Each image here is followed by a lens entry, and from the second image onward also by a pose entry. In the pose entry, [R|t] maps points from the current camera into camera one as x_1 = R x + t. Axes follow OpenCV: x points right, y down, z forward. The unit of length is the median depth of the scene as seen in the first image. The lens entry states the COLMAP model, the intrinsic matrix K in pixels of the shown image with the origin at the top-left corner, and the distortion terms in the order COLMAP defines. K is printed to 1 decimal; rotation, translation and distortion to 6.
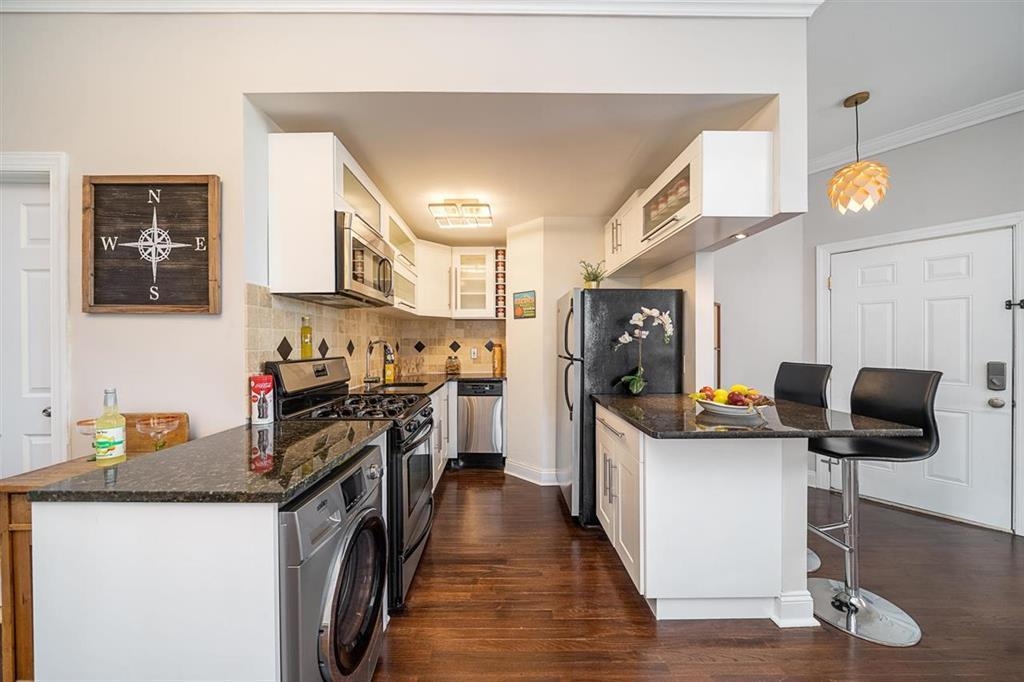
lens RADIAL K [[368.6, 0, 507.4], [0, 368.6, 342.9], [0, 0, 1]] dist [-0.003145, -0.000019]
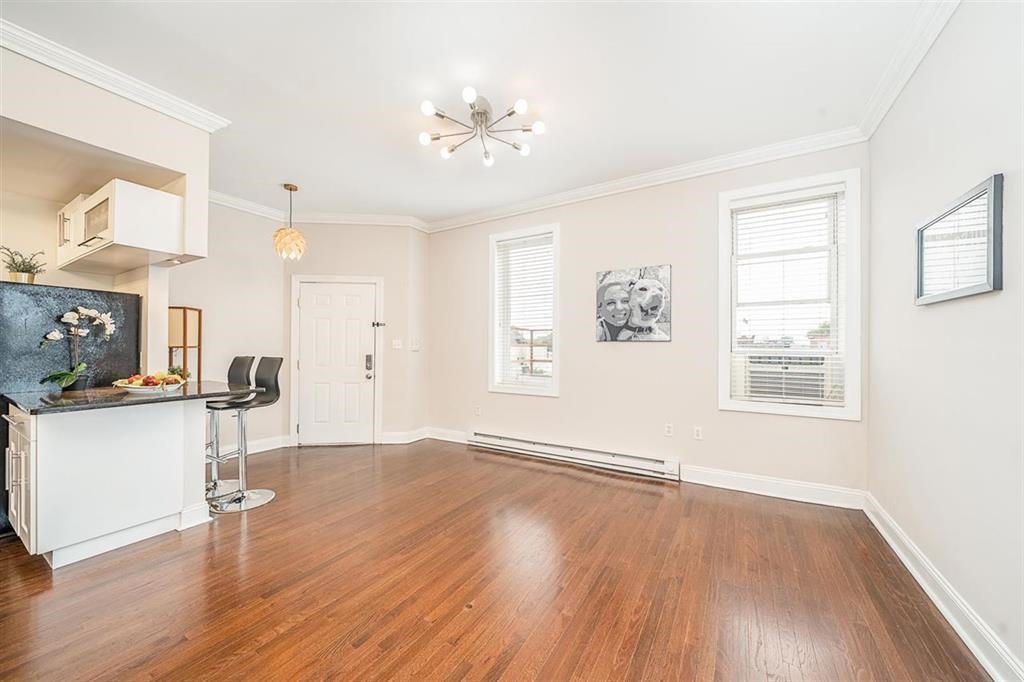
lens RADIAL K [[369.0, 0, 517.8], [0, 369.0, 346.1], [0, 0, 1]] dist [-0.005989, 0.000348]
pose [[0.514648, 0.007635, 0.857368, 0.159488], [-0.009369, 0.999951, -0.003281, 0.012991], [-0.857350, -0.006344, 0.514694, -0.929166]]
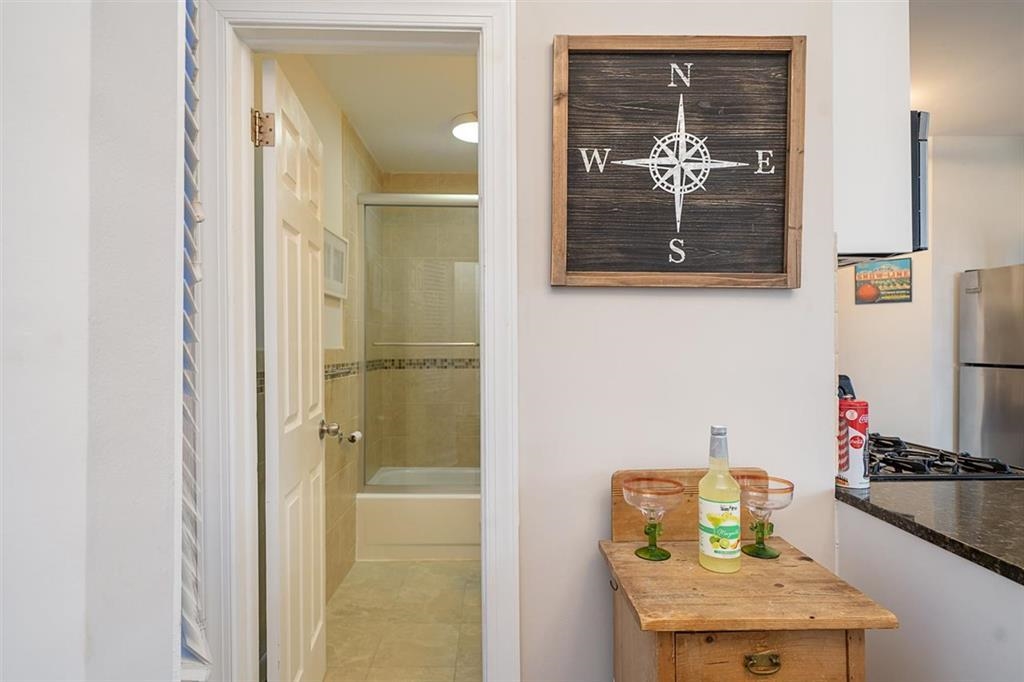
lens RADIAL K [[542.7, 0, 506.6], [0, 542.7, 343.5], [0, 0, 1]] dist [0.003396, -0.000205]
pose [[0.999900, 0.000876, 0.014138, -1.227791], [-0.000877, 1.000000, 0.000083, 0.003655], [-0.014137, -0.000096, 0.999900, 0.188436]]
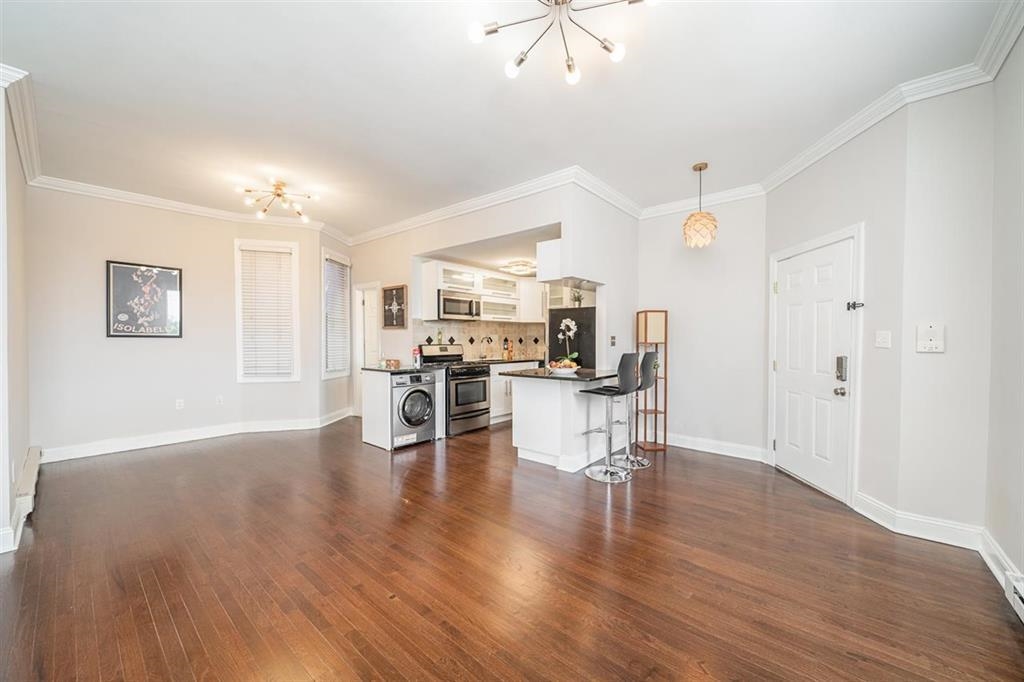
lens RADIAL K [[384.3, 0, 506.4], [0, 384.3, 343.6], [0, 0, 1]] dist [0.001120, -0.000015]
pose [[0.754983, 0.011241, -0.655648, 1.980305], [-0.003425, 0.999907, 0.013199, 0.002080], [0.655735, -0.007719, 0.754952, -0.896167]]
